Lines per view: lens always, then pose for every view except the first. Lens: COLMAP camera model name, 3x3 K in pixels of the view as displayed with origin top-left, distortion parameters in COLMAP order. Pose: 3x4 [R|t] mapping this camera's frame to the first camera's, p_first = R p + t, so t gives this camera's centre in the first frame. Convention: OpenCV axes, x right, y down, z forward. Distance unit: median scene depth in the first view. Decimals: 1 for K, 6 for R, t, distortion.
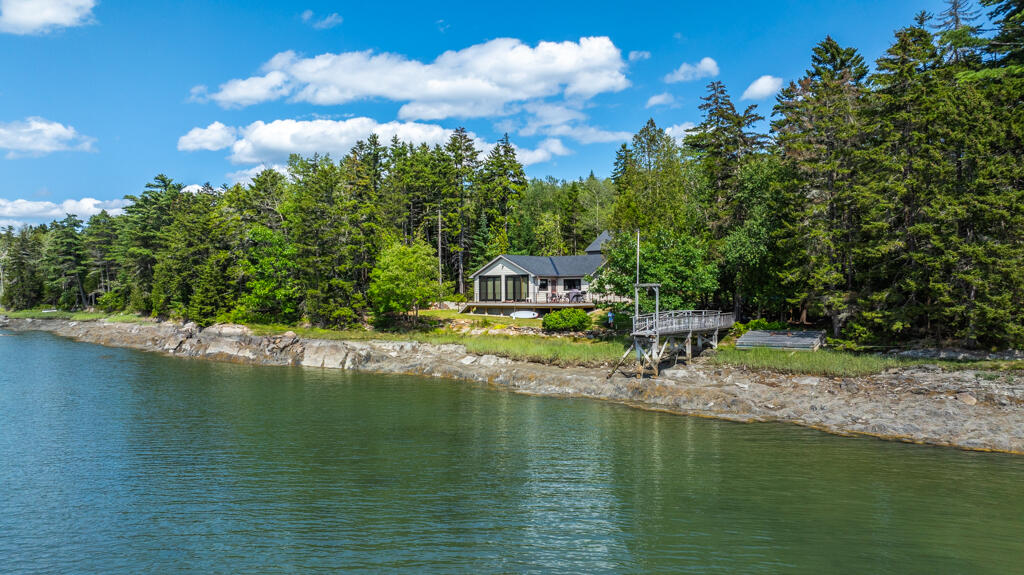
lens RADIAL K [[725.4, 0, 512.0], [0, 725.4, 287.5], [0, 0, 1]] dist [-0.006770, -0.002010]
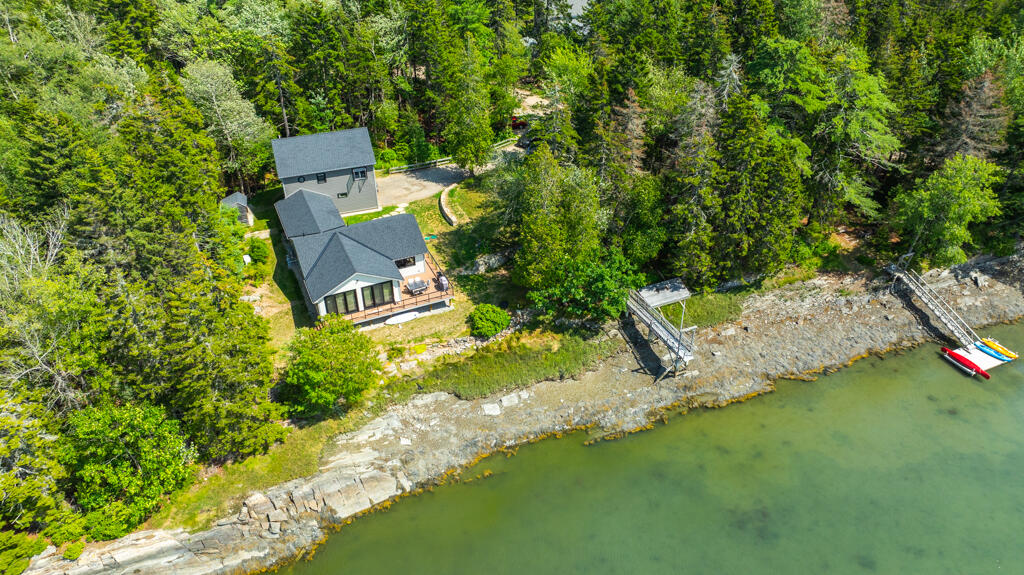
lens RADIAL K [[725.4, 0, 512.0], [0, 725.4, 287.5], [0, 0, 1]] dist [-0.006770, -0.002010]
pose [[0.430210, -0.521663, 0.736741, -0.615555], [-0.002739, 0.815368, 0.578936, -0.560695], [-0.902725, -0.251082, 0.349351, 0.486224]]
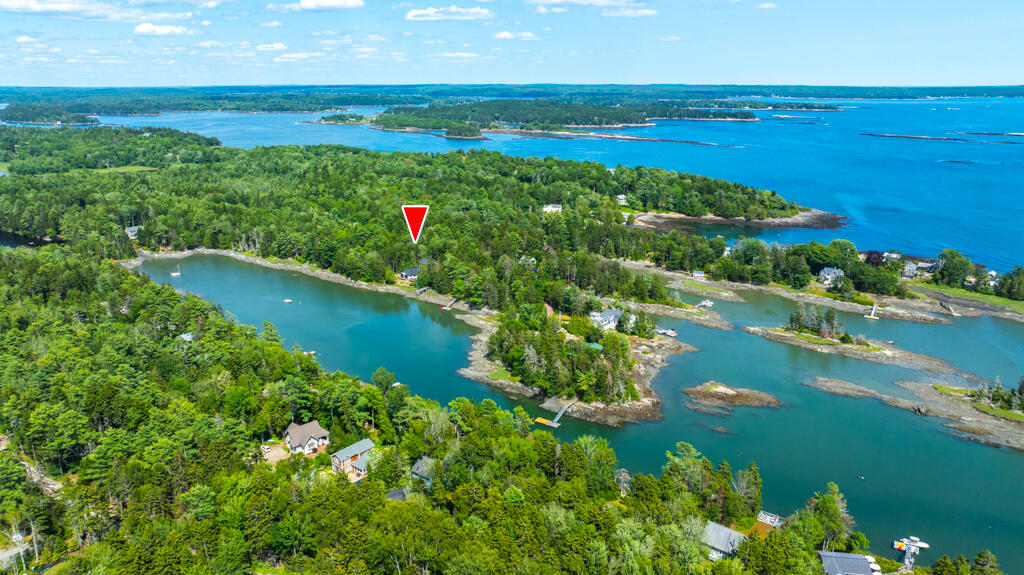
lens RADIAL K [[725.4, 0, 512.0], [0, 725.4, 287.5], [0, 0, 1]] dist [-0.006770, -0.002010]
pose [[0.990855, -0.042615, 0.128025, 0.112251], [0.004303, 0.958315, 0.285682, -1.836624], [-0.134863, -0.282518, 0.949734, -5.620831]]
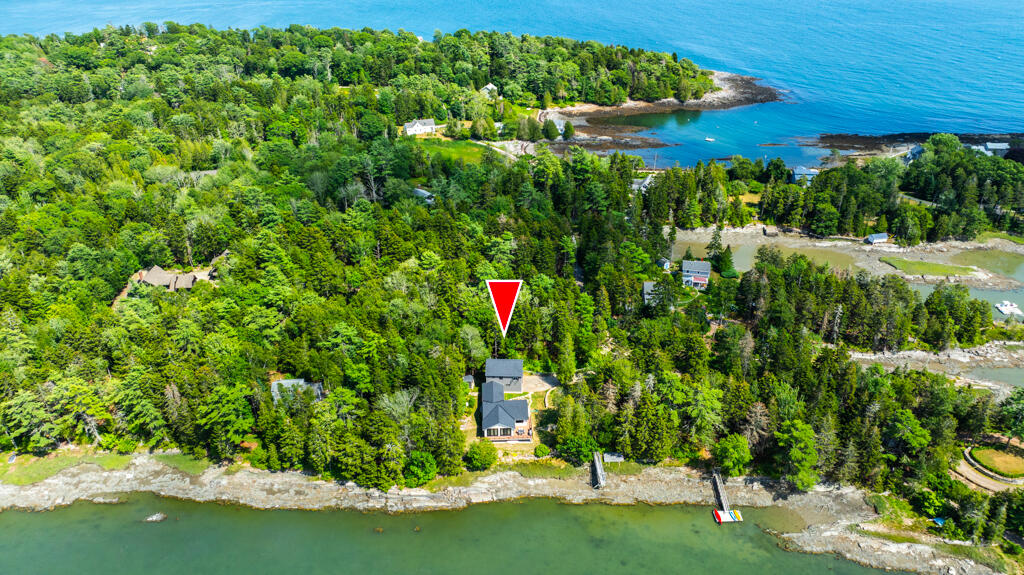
lens RADIAL K [[725.4, 0, 512.0], [0, 725.4, 287.5], [0, 0, 1]] dist [-0.006770, -0.002010]
pose [[0.735927, -0.330900, 0.590691, -1.383229], [-0.003857, 0.870372, 0.492380, -1.784834], [-0.677050, -0.364634, 0.639254, -0.558966]]
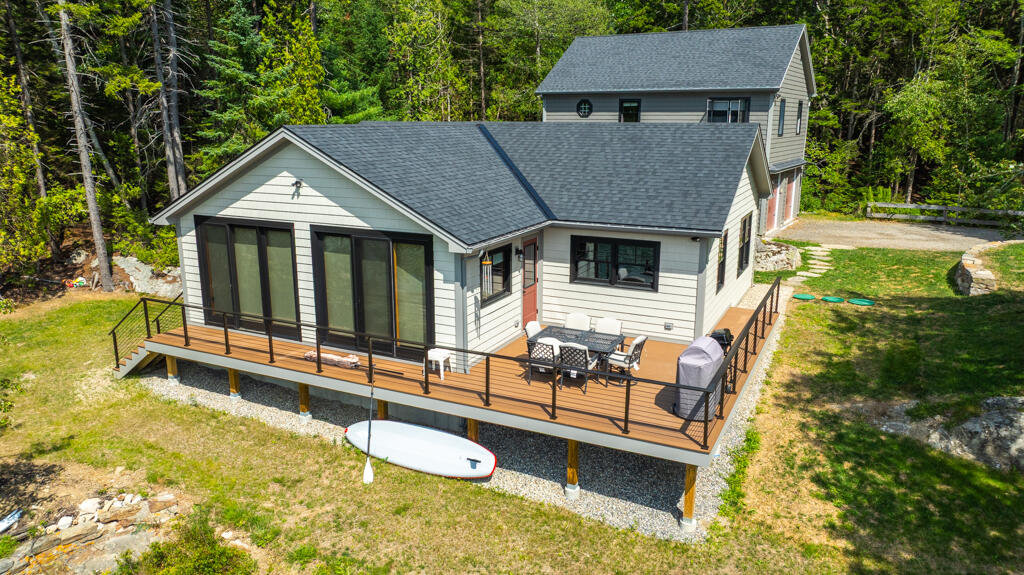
lens RADIAL K [[725.4, 0, 512.0], [0, 725.4, 287.5], [0, 0, 1]] dist [-0.006770, -0.002010]
pose [[0.971911, -0.047370, 0.230533, -0.002152], [-0.008194, 0.972131, 0.234297, -0.049599], [-0.235207, -0.229605, 0.944436, 0.772330]]
